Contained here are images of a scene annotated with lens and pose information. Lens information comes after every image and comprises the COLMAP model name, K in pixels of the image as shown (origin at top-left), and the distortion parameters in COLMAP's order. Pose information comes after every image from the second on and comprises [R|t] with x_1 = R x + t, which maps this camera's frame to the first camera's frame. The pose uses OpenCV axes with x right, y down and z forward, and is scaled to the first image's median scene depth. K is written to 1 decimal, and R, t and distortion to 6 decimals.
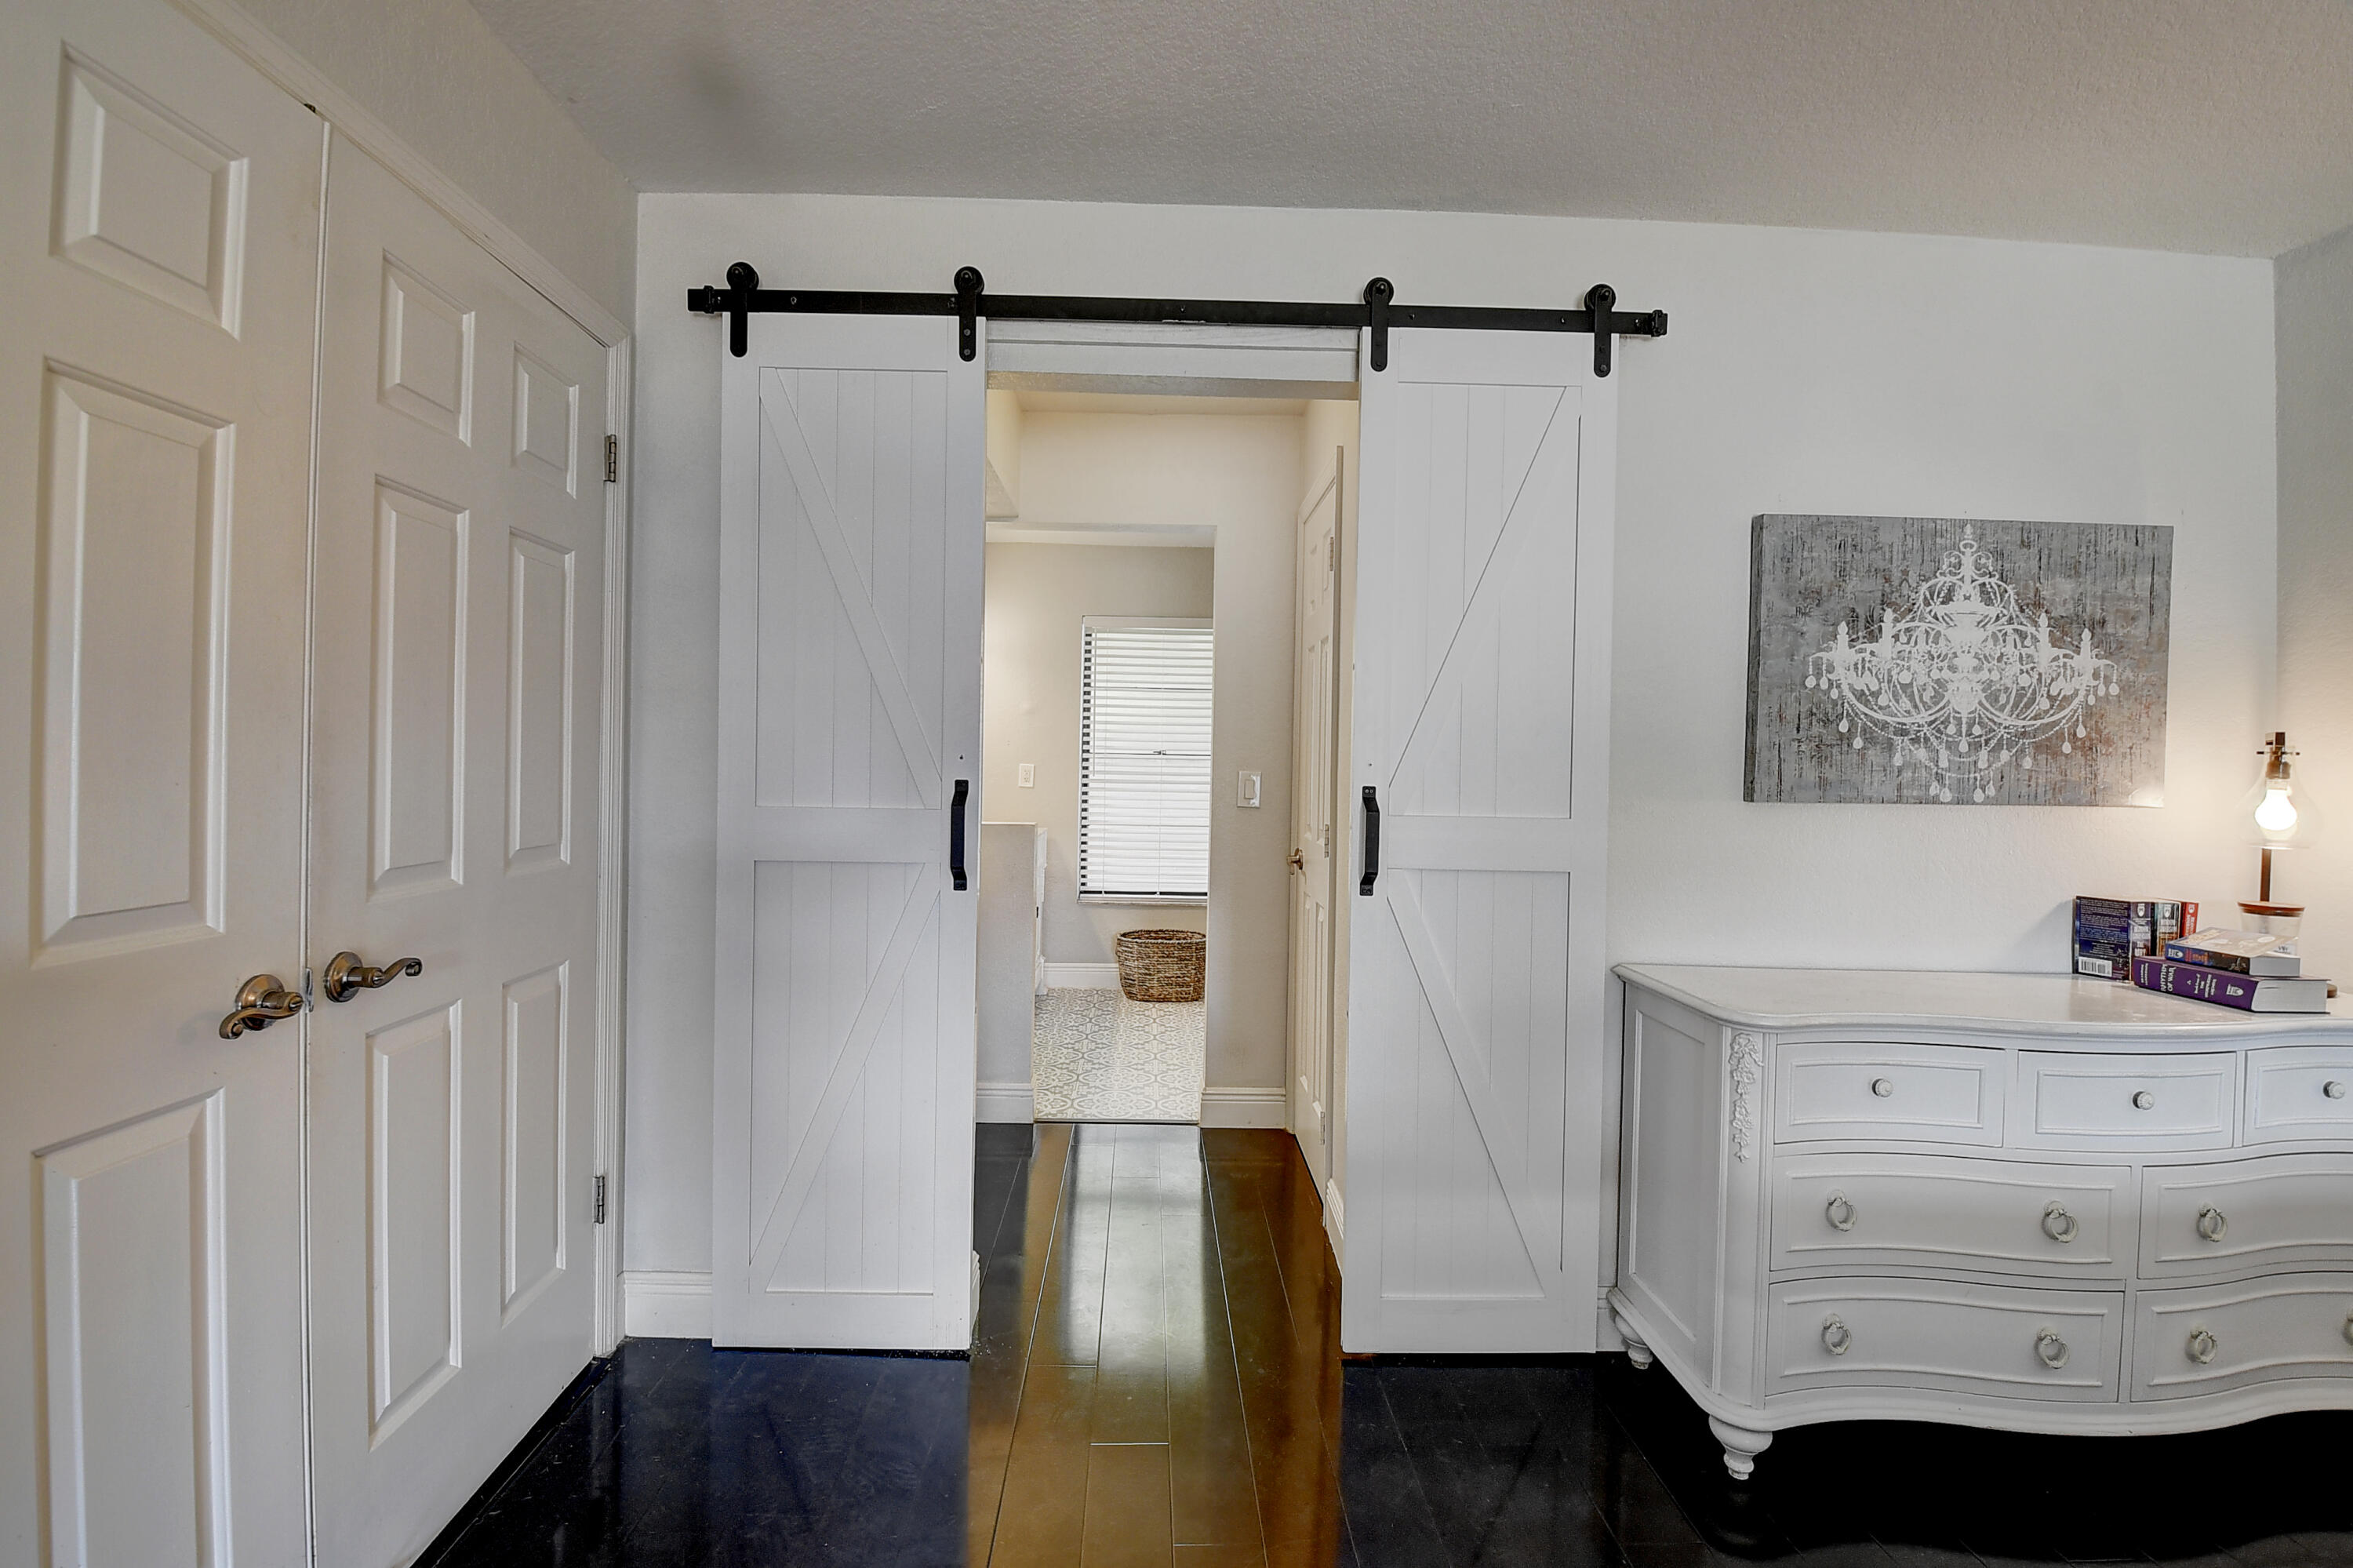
lens RADIAL K [[1043.9, 0, 1172.3], [0, 1043.9, 776.2], [0, 0, 1]] dist [-0.031492, -0.001367]
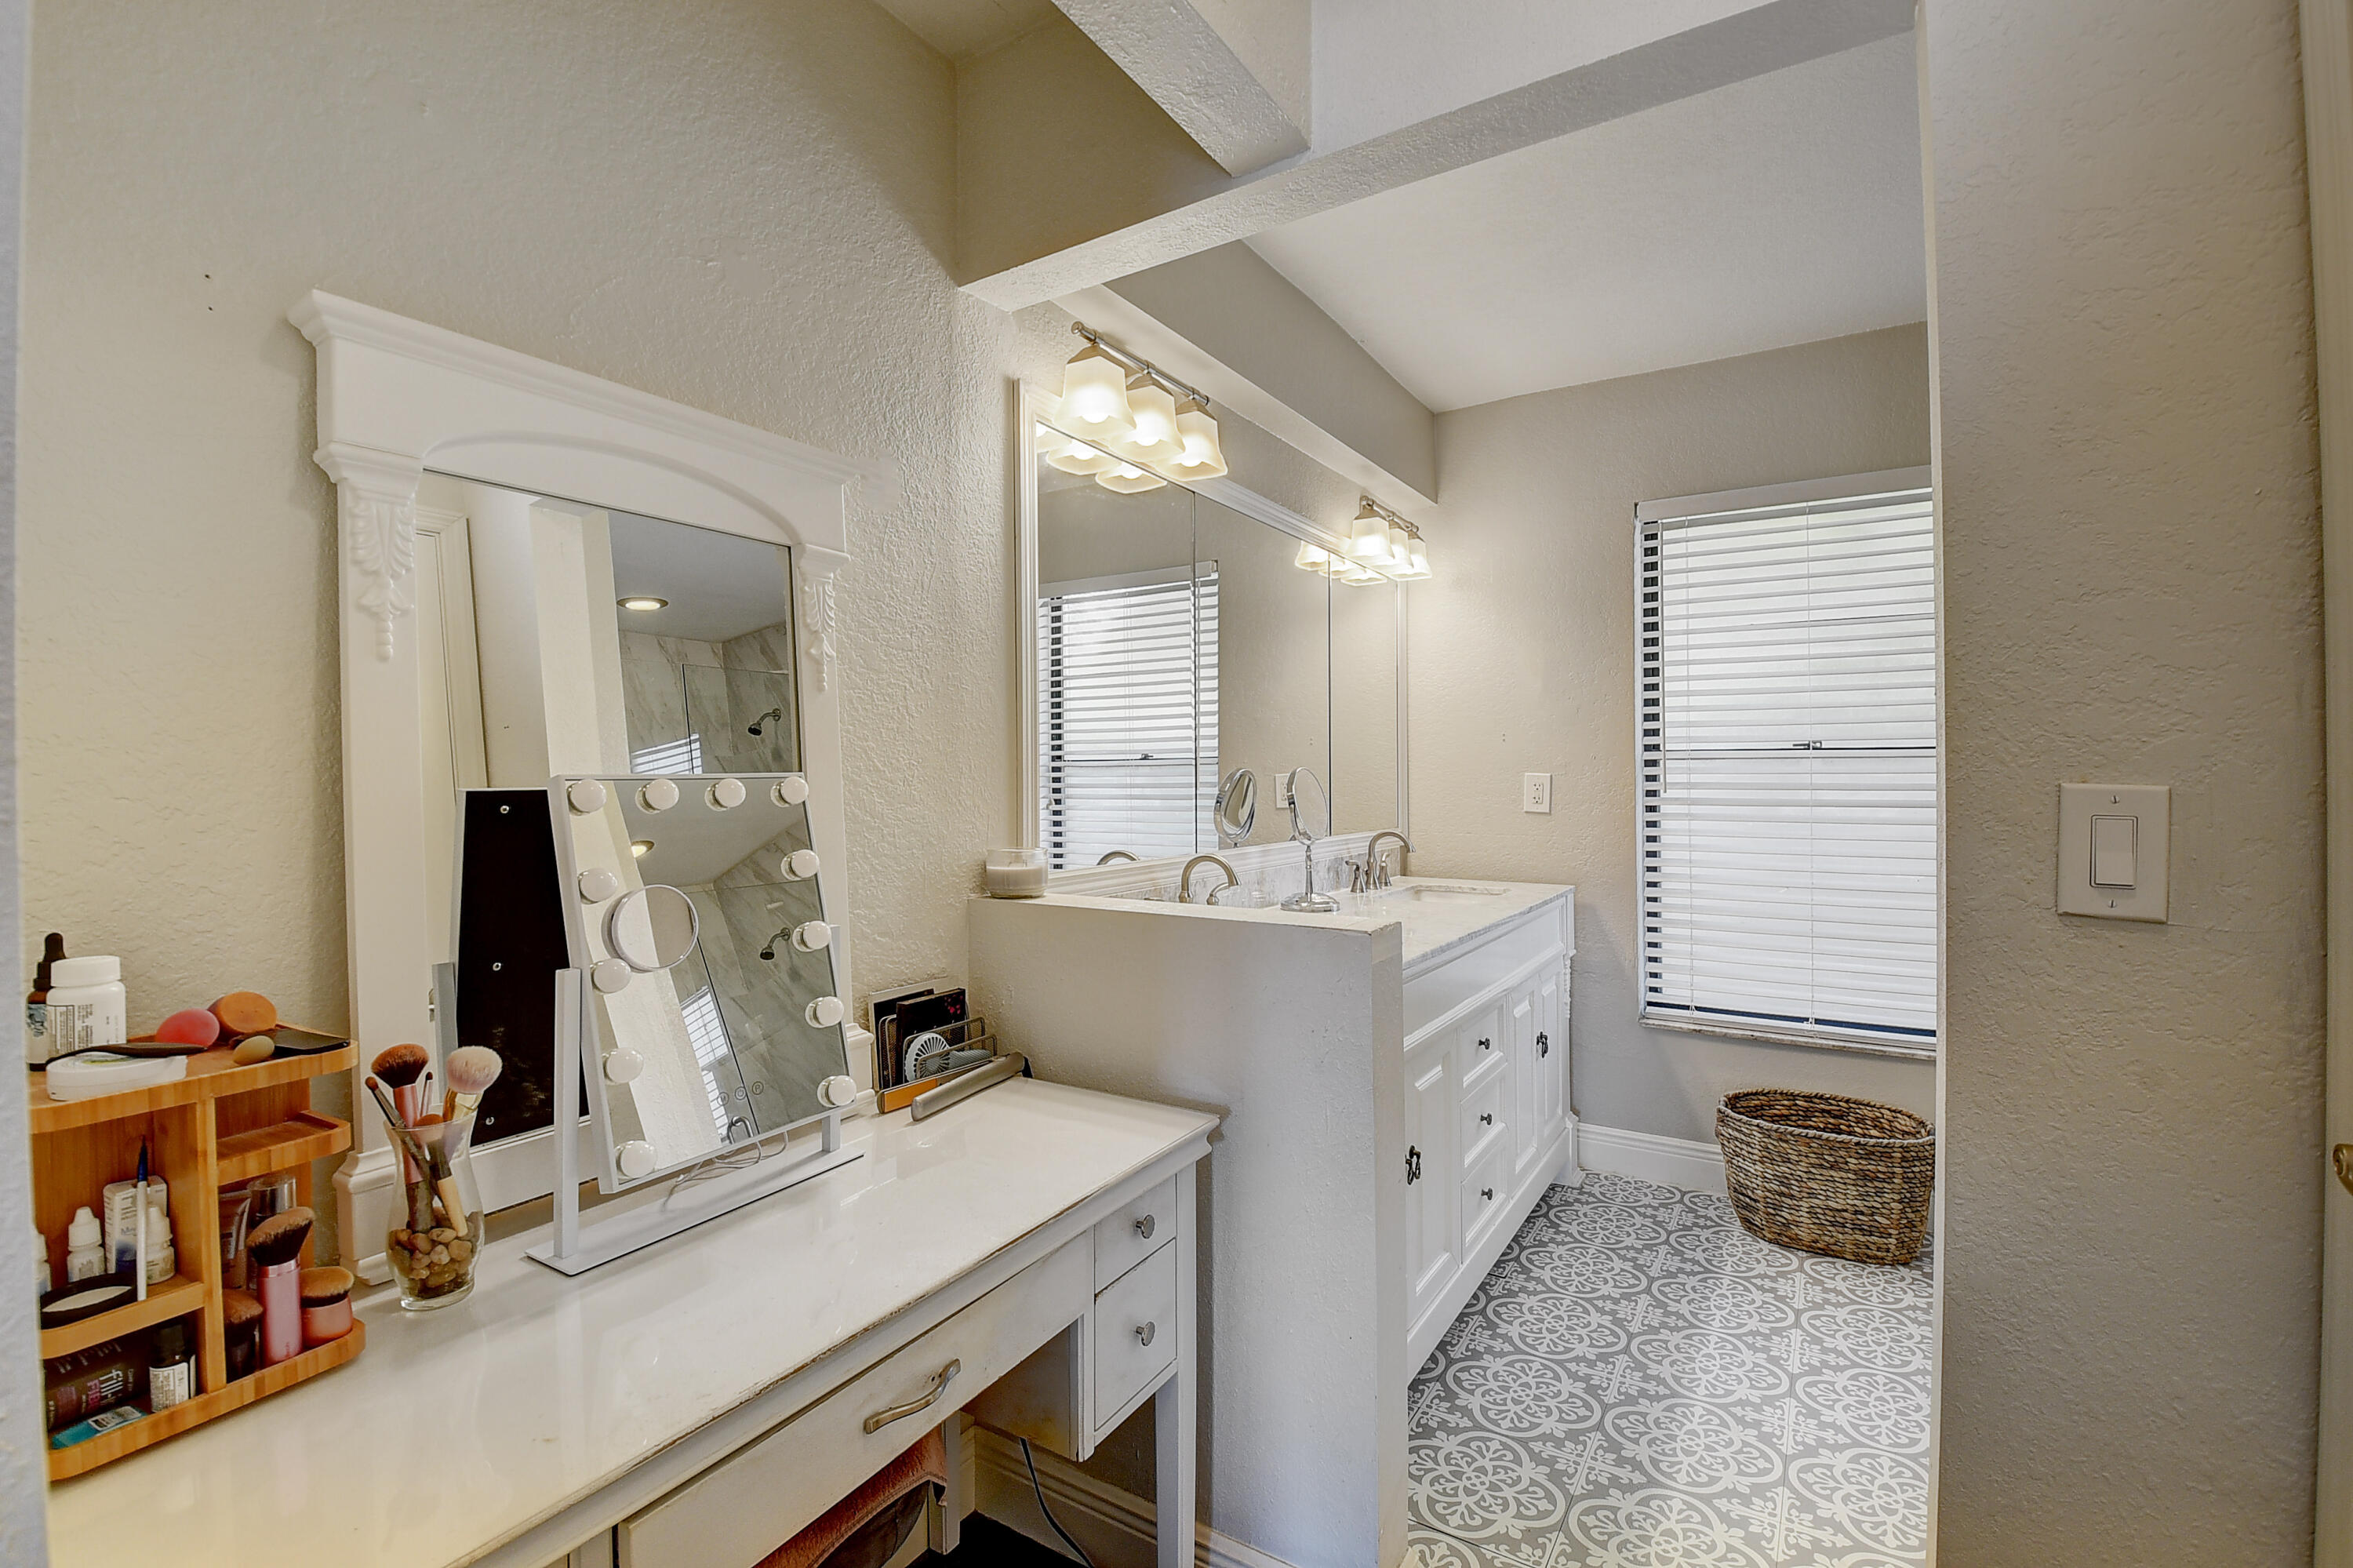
lens RADIAL K [[1043.9, 0, 1130.4], [0, 1043.9, 770.8], [0, 0, 1]] dist [-0.031492, -0.001367]
pose [[0.813178, -0.026202, -0.581425, 0.010788], [0.018551, 0.999645, -0.019103, -0.006760], [0.581719, 0.004748, 0.813376, 0.414870]]
